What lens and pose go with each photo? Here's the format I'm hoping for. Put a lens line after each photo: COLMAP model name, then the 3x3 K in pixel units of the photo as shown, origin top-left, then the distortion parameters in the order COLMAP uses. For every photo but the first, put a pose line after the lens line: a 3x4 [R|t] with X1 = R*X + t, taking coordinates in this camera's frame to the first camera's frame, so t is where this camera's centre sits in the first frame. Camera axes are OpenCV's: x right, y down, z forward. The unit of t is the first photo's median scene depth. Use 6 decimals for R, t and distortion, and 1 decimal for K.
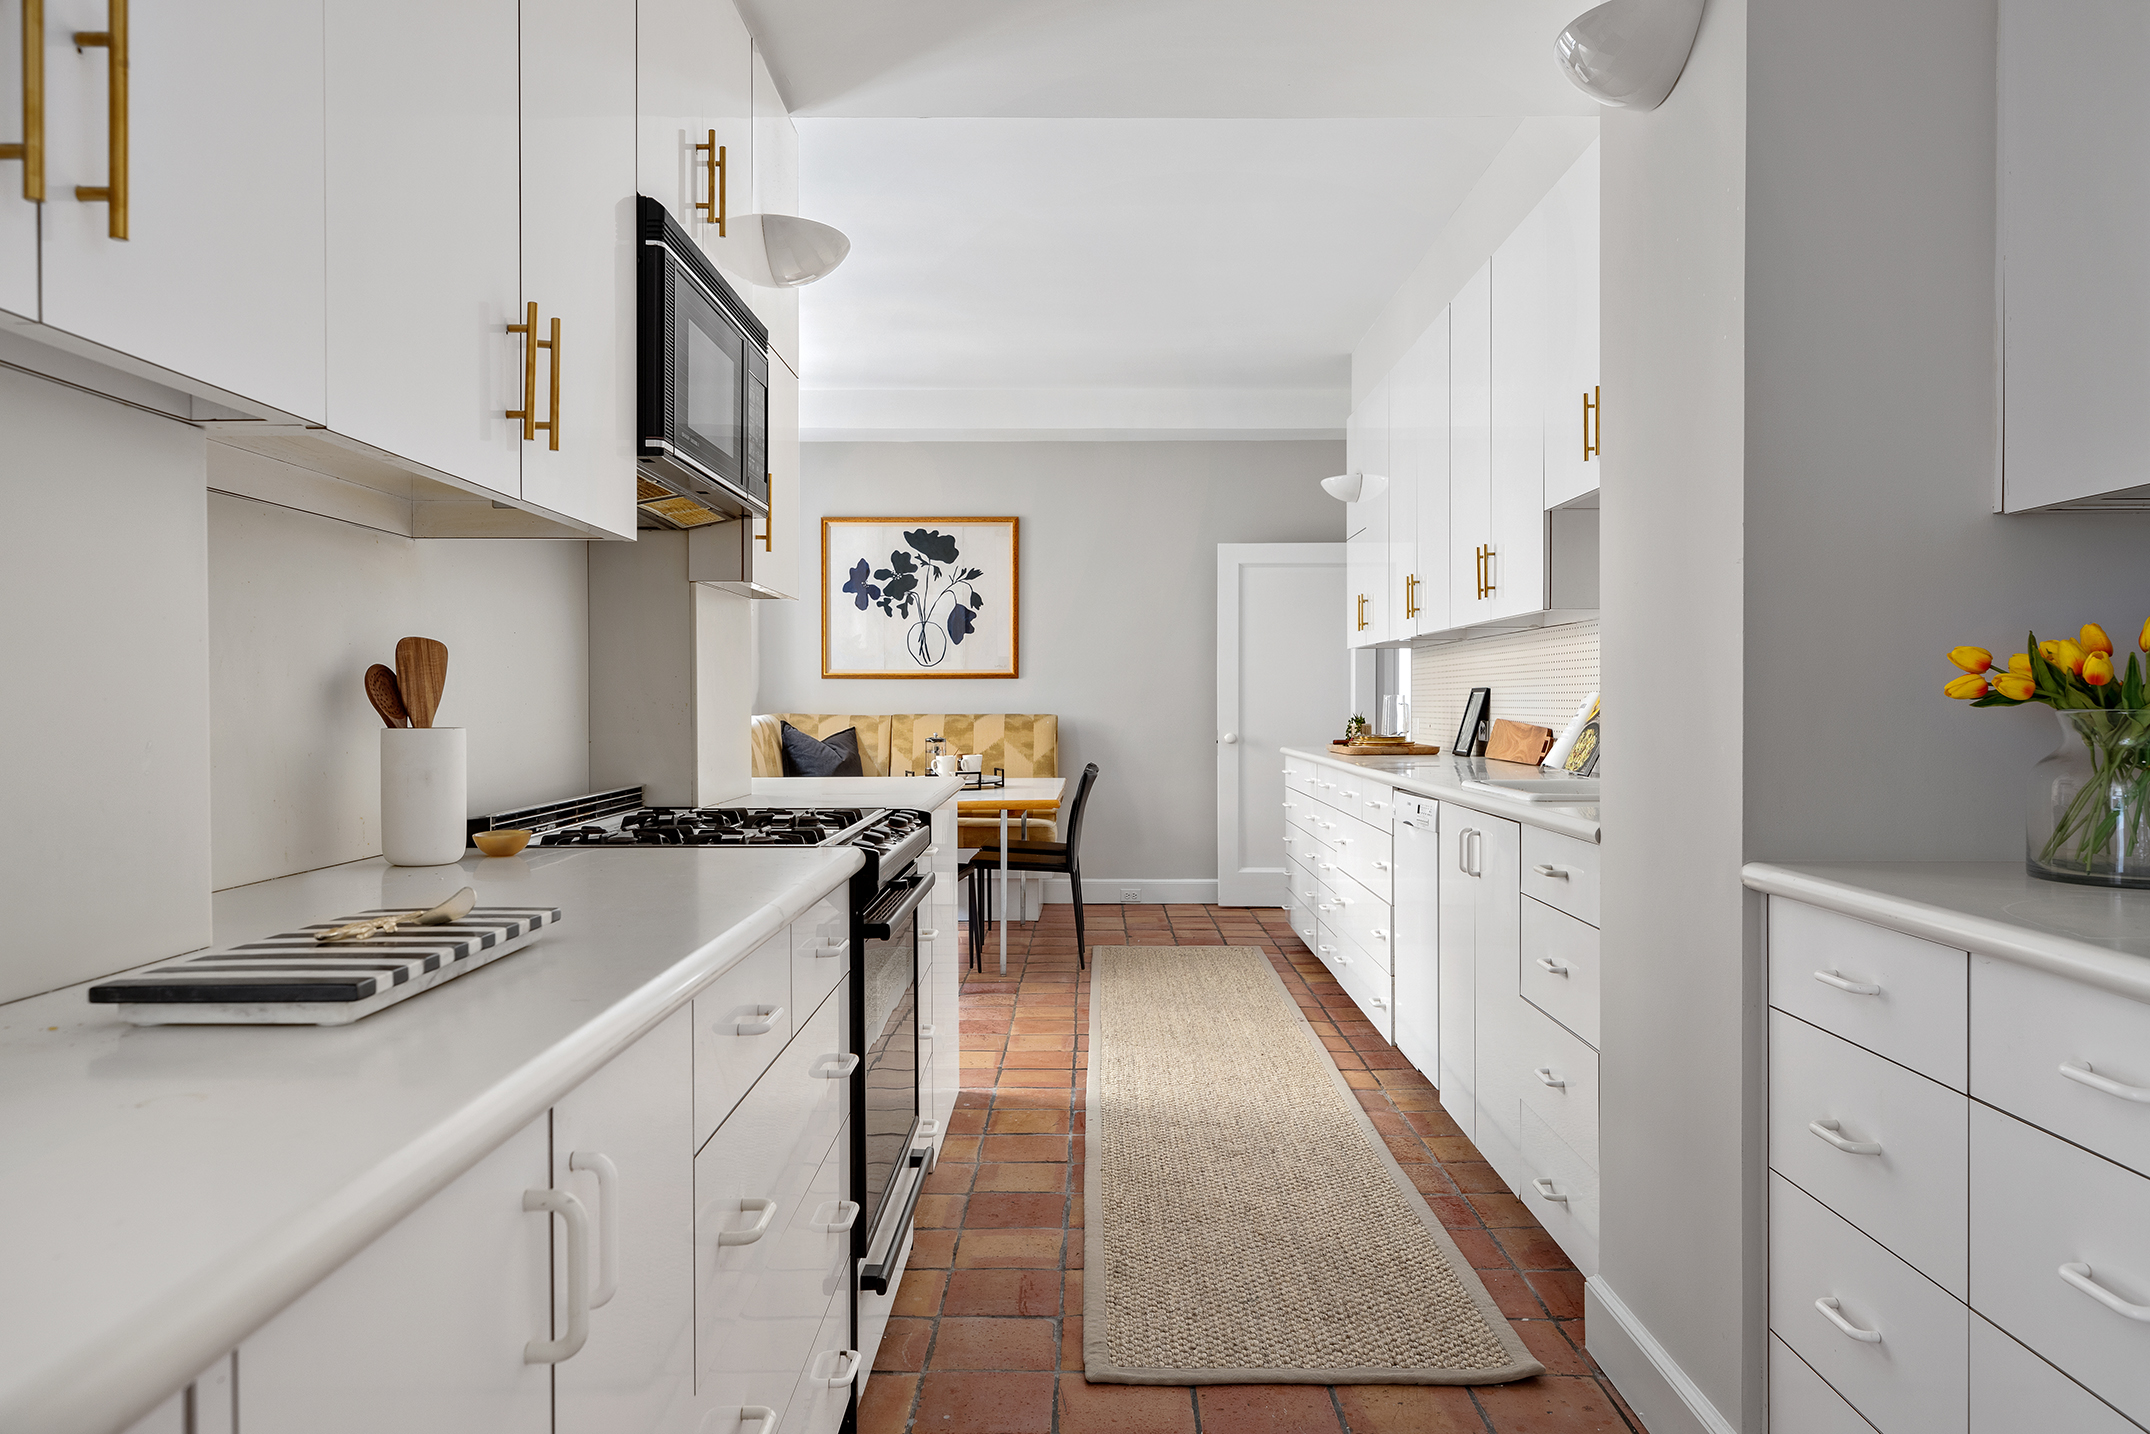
lens RADIAL K [[1548.8, 0, 1073.4], [0, 1548.8, 714.1], [0, 0, 1]] dist [0.001651, 0.000029]
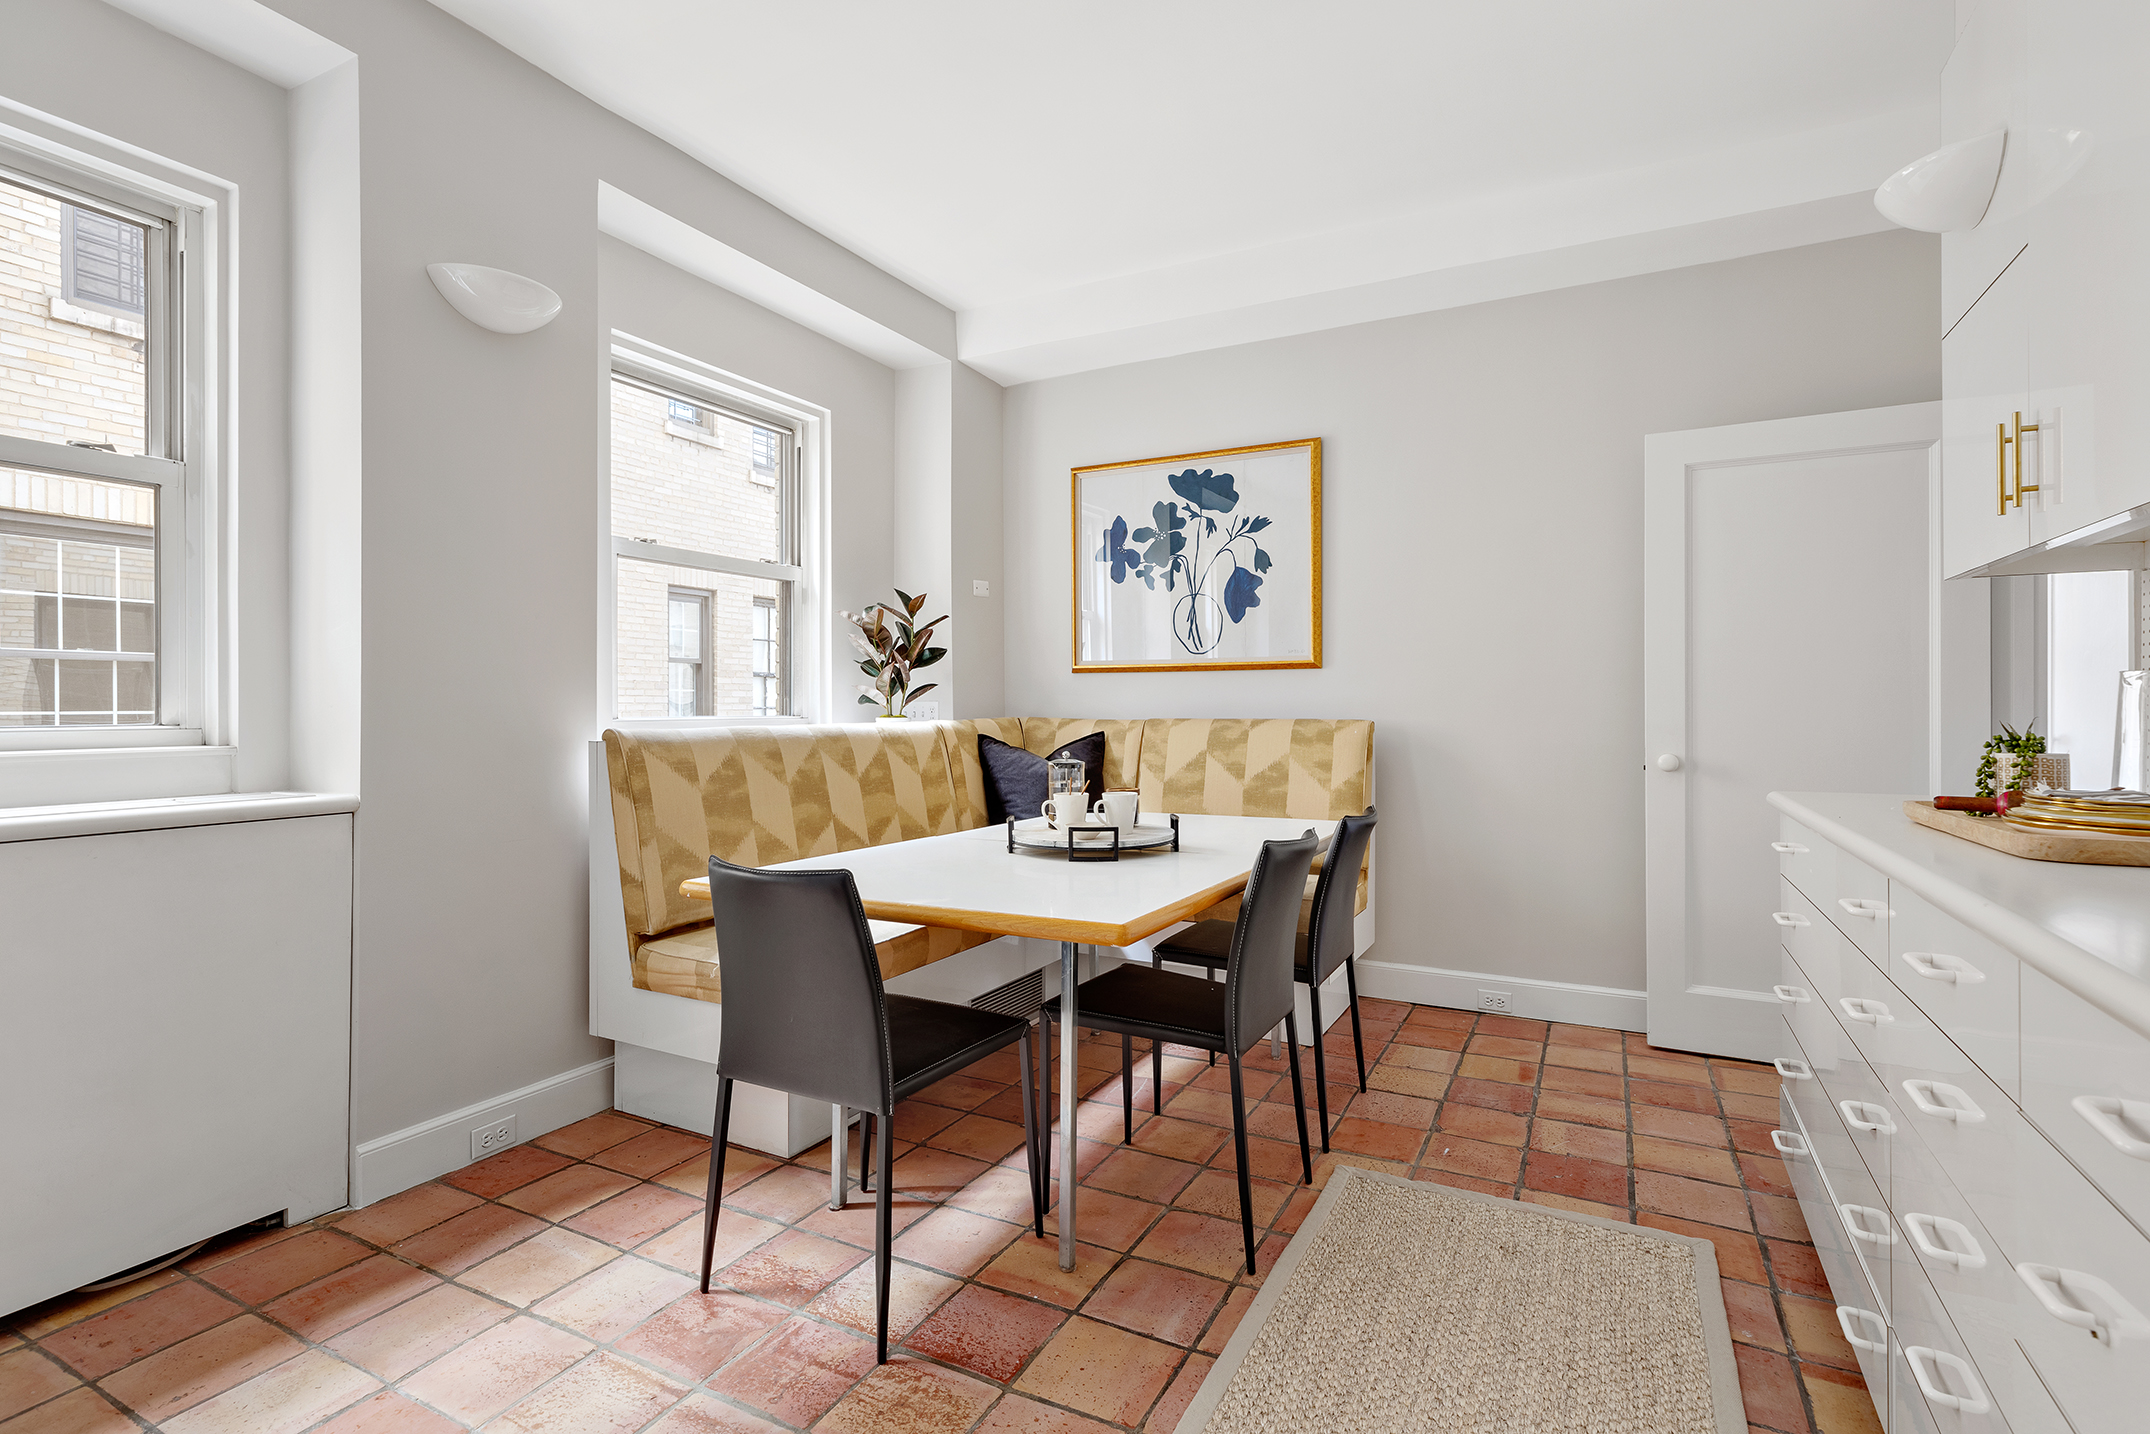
lens RADIAL K [[1012.1, 0, 1087.8], [0, 1012.1, 703.0], [0, 0, 1]] dist [0.005566, 0.000506]
pose [[0.895225, -0.001821, -0.445610, 0.073953], [-0.003203, 0.999940, -0.010522, -0.002193], [0.445602, 0.010847, 0.895165, 0.544410]]
